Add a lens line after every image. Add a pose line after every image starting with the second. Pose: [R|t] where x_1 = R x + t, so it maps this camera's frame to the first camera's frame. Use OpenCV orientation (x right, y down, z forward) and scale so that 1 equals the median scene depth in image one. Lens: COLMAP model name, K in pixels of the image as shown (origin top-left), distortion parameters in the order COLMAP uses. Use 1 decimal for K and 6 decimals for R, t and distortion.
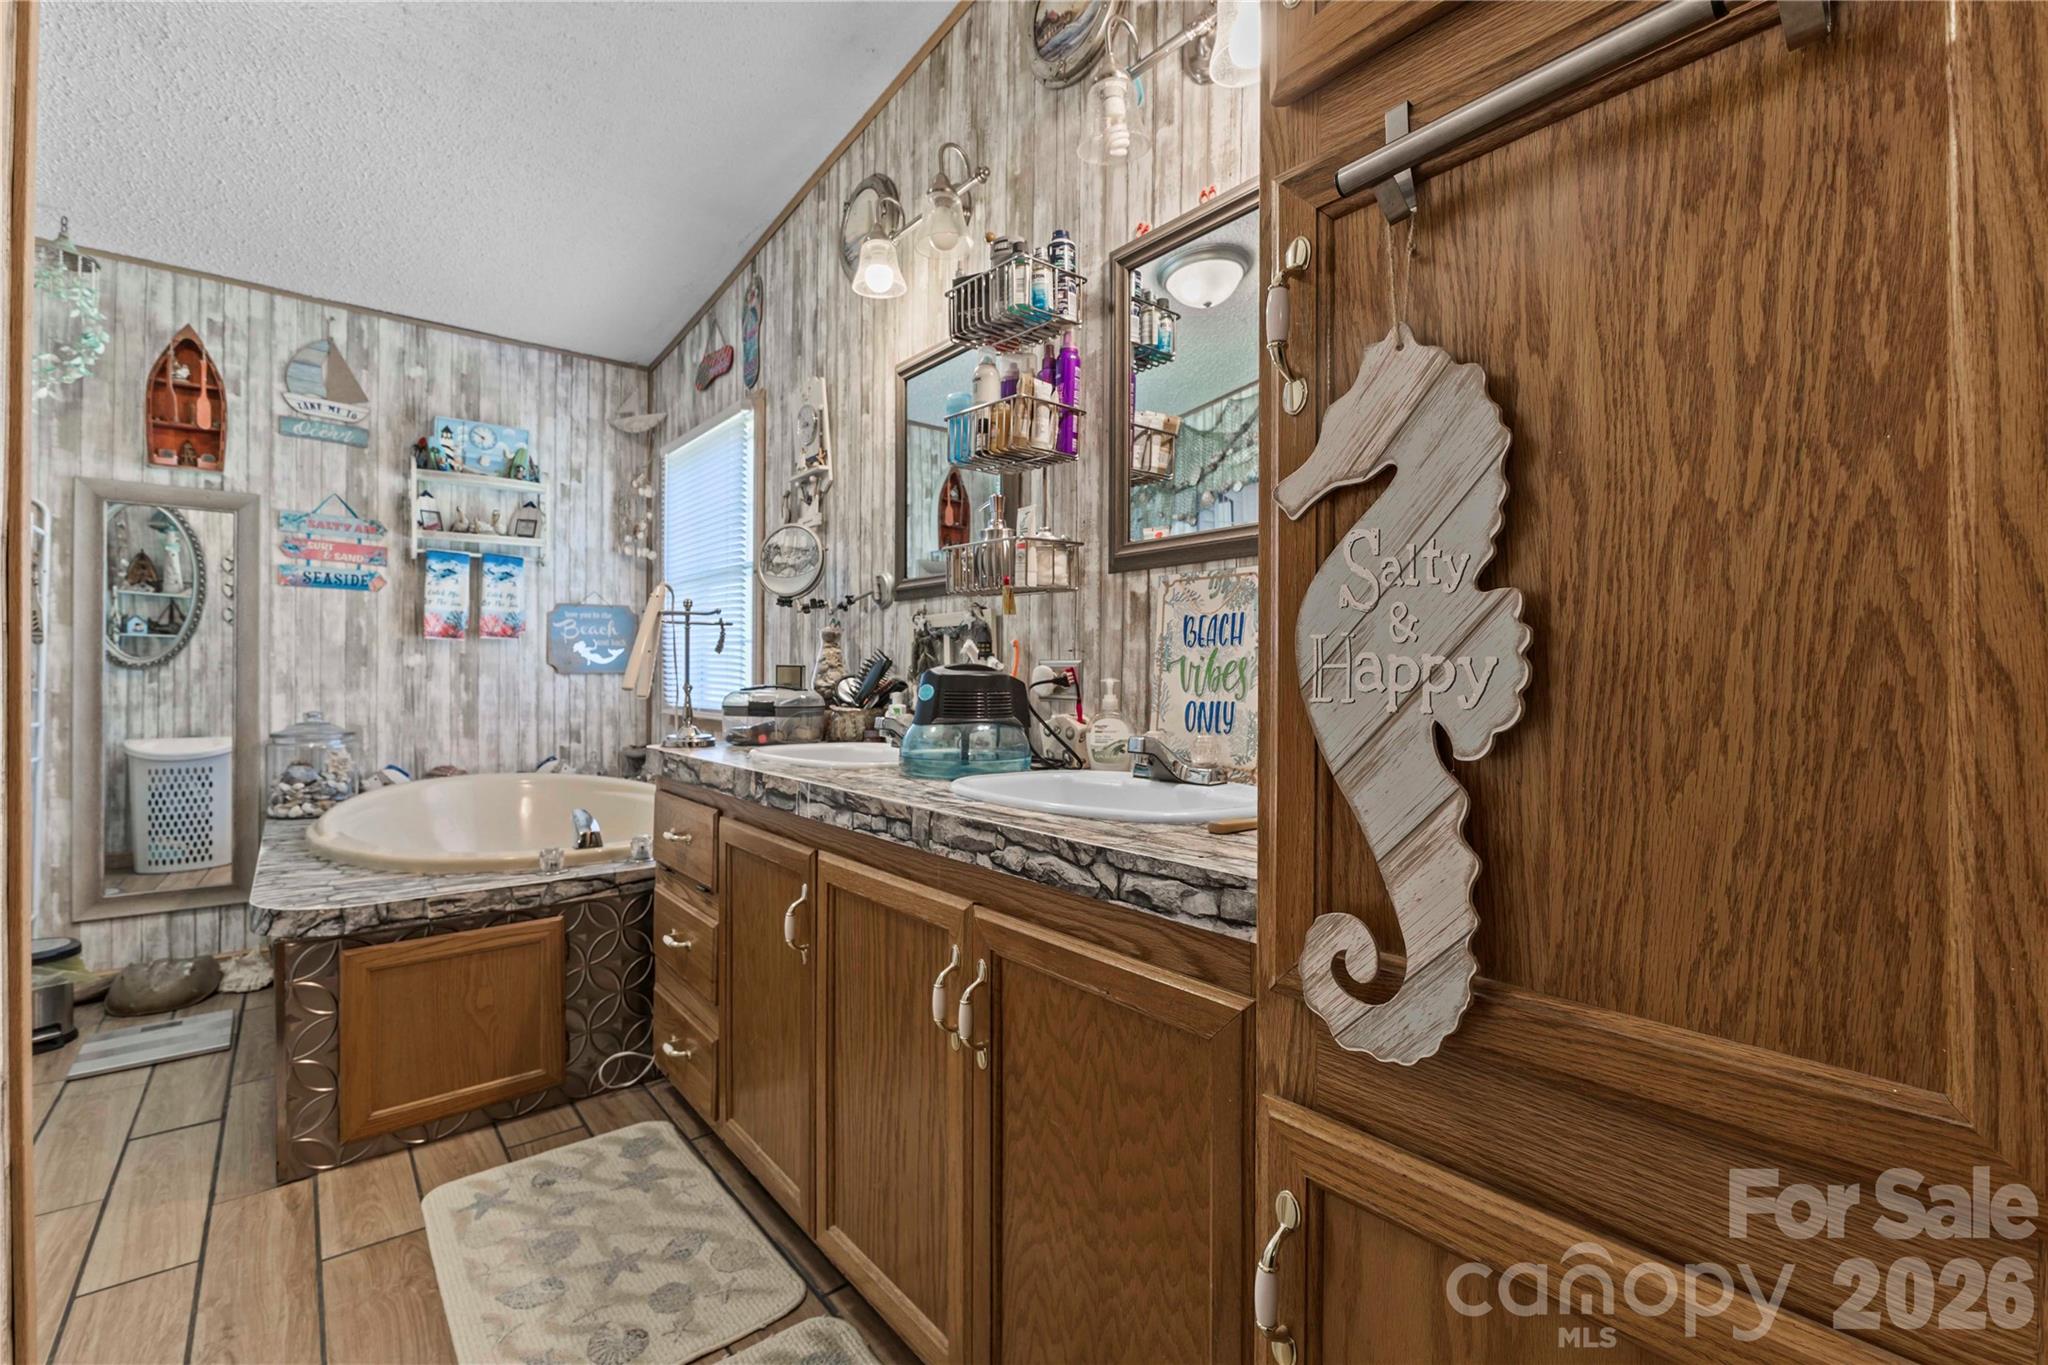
lens RADIAL K [[876.8, 0, 1019.4], [0, 876.8, 678.5], [0, 0, 1]] dist [0.001932, -0.004144]
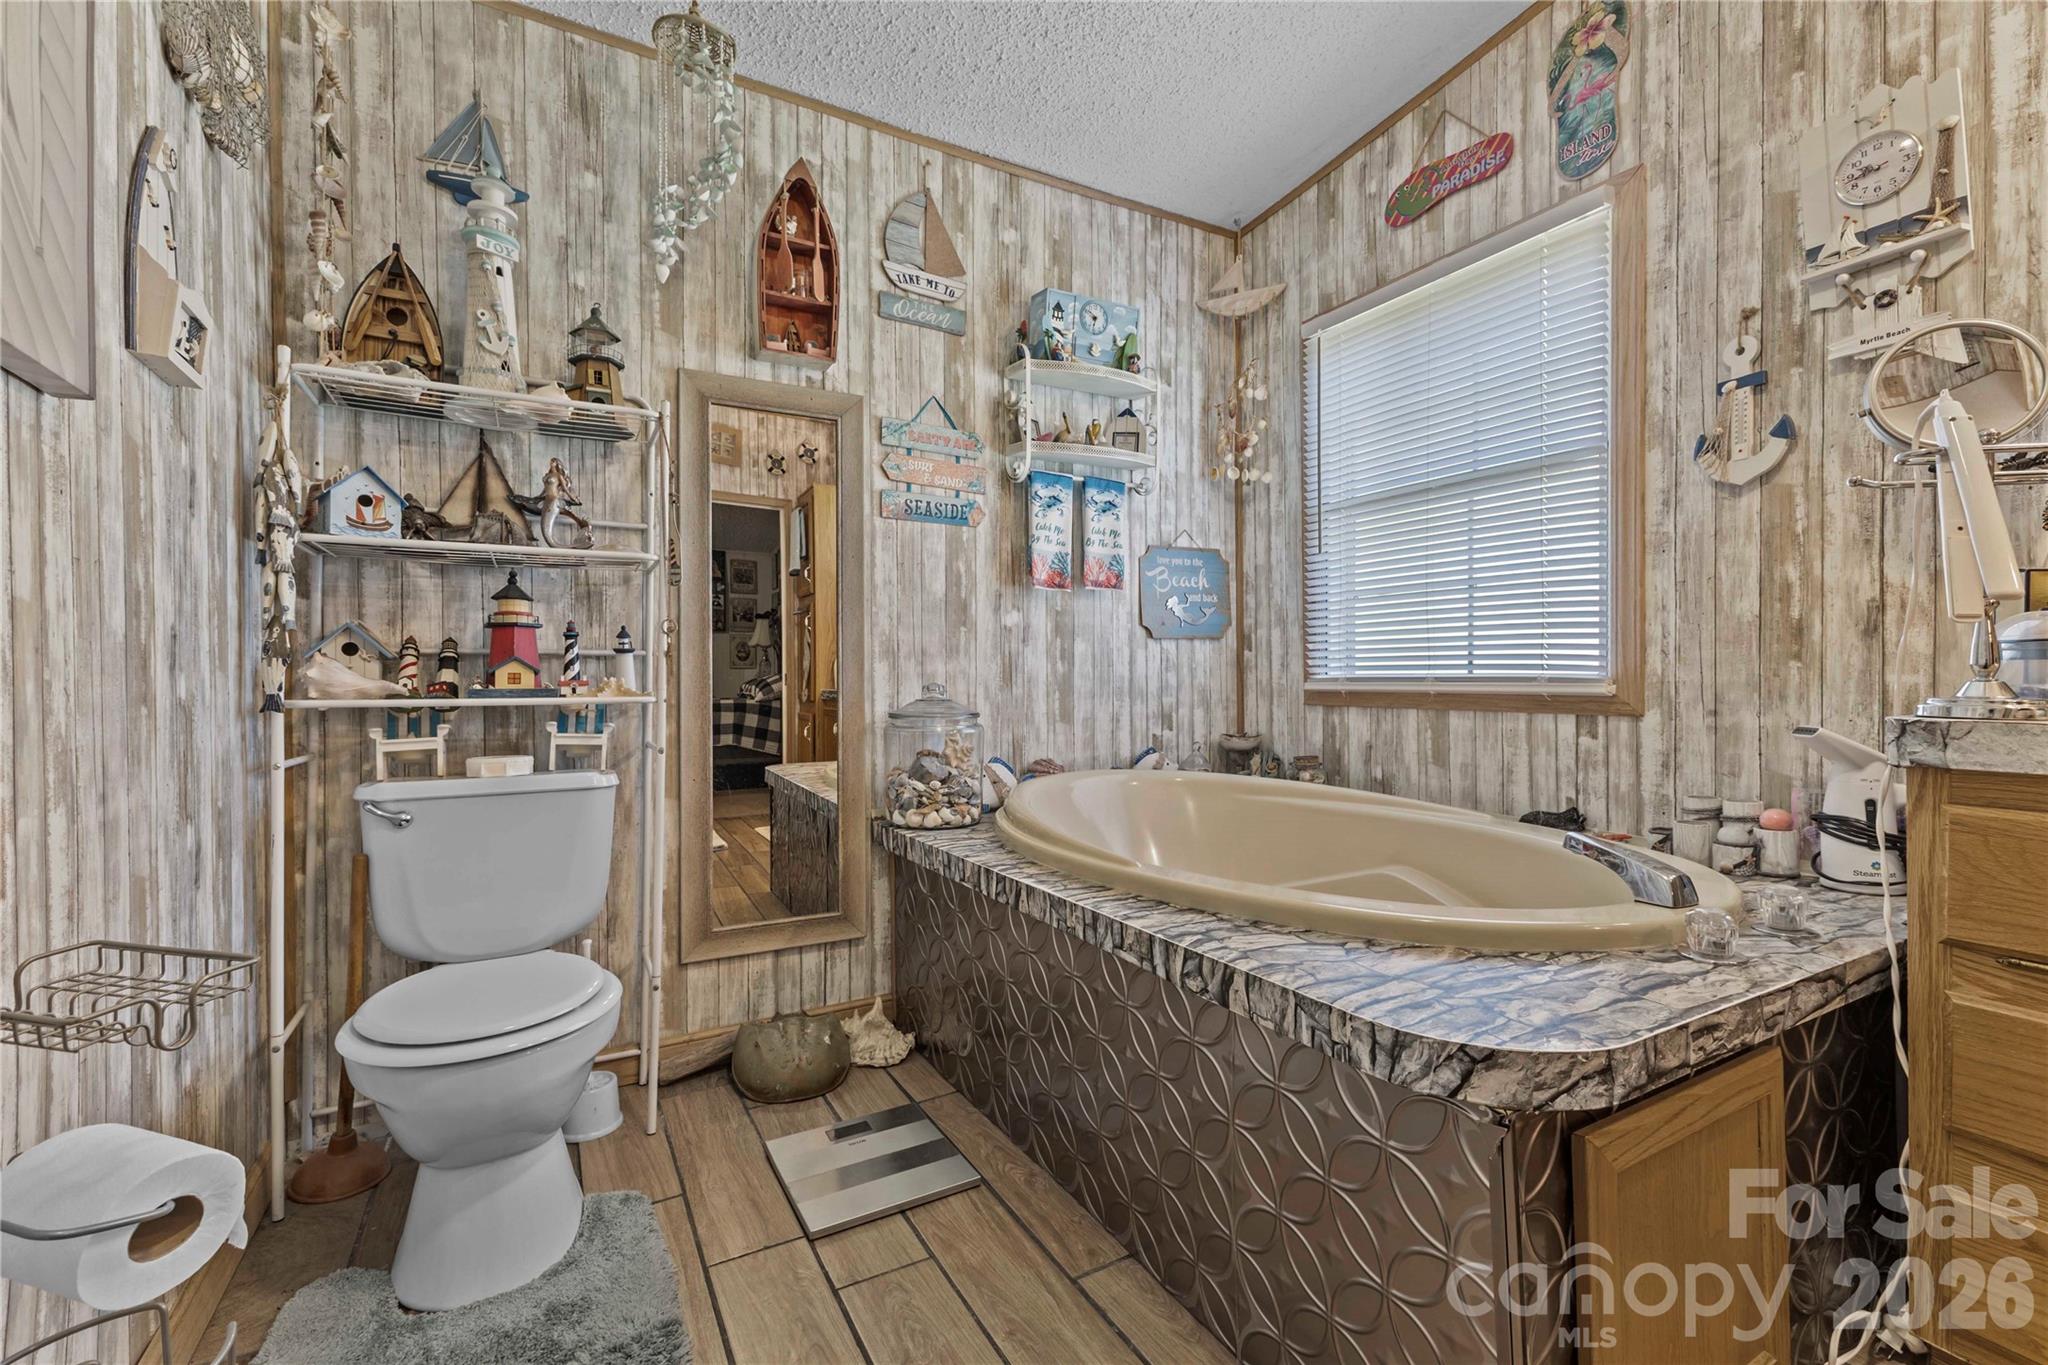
lens RADIAL K [[878.4, 0, 1025.5], [0, 878.4, 679.5], [0, 0, 1]] dist [0.009829, -0.002746]
pose [[0.983232, -0.009888, -0.182092, -0.556100], [0.009946, 0.999950, -0.000597, 0.032934], [0.182089, -0.001224, 0.983281, 0.264938]]
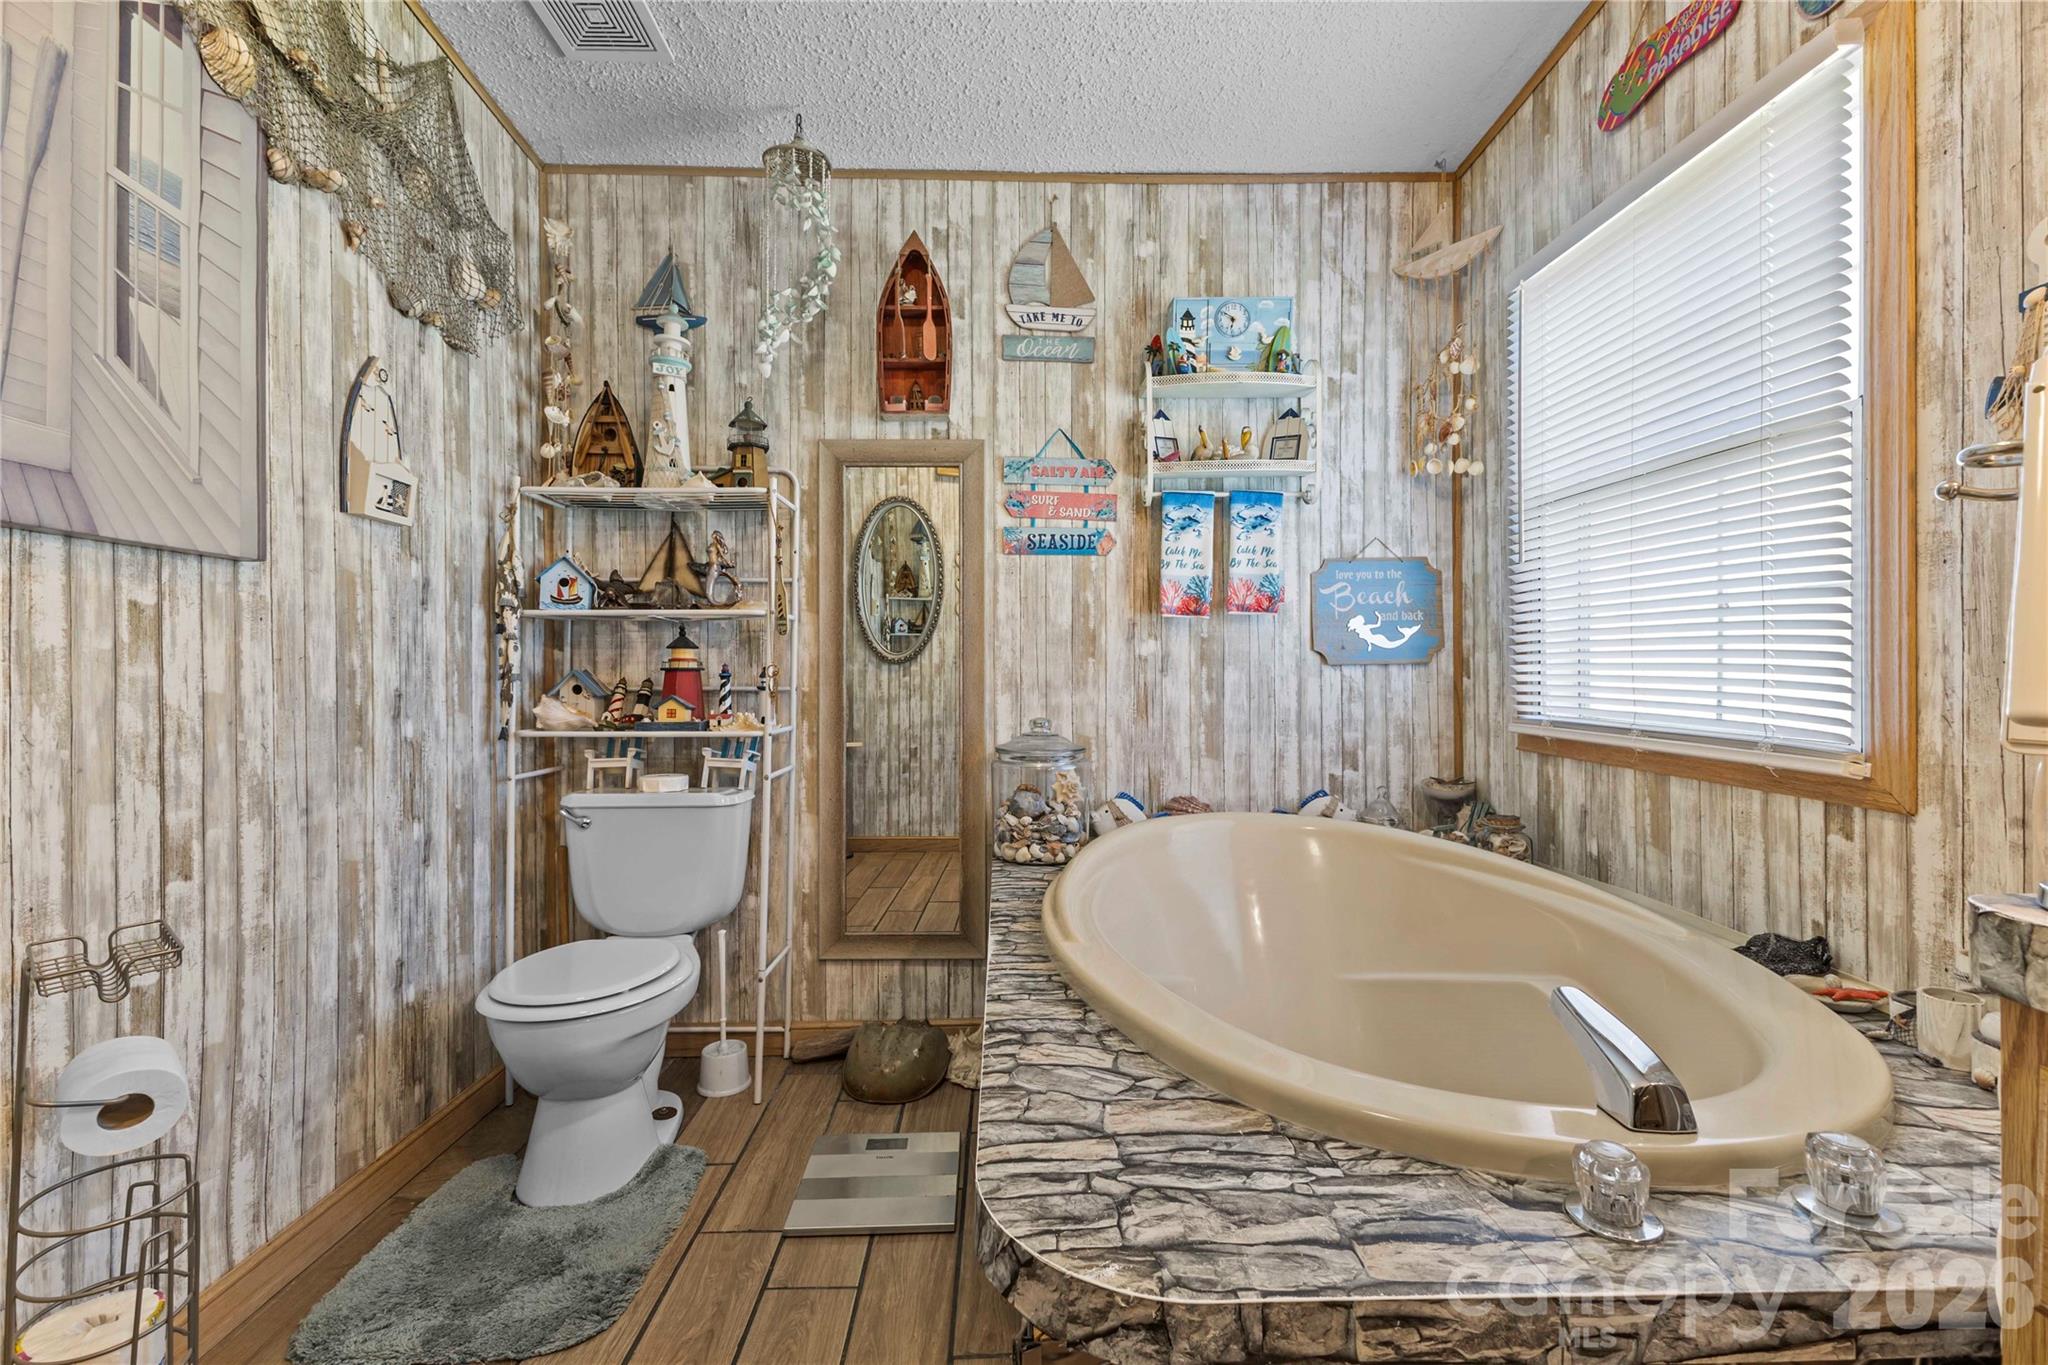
lens RADIAL K [[885.9, 0, 1025.6], [0, 885.9, 665.2], [0, 0, 1]] dist [0.007289, -0.001517]
pose [[0.786236, -0.008039, -0.617874, -0.326894], [0.005503, 0.999967, -0.006008, -0.002913], [0.617902, 0.001324, 0.786254, 0.373776]]
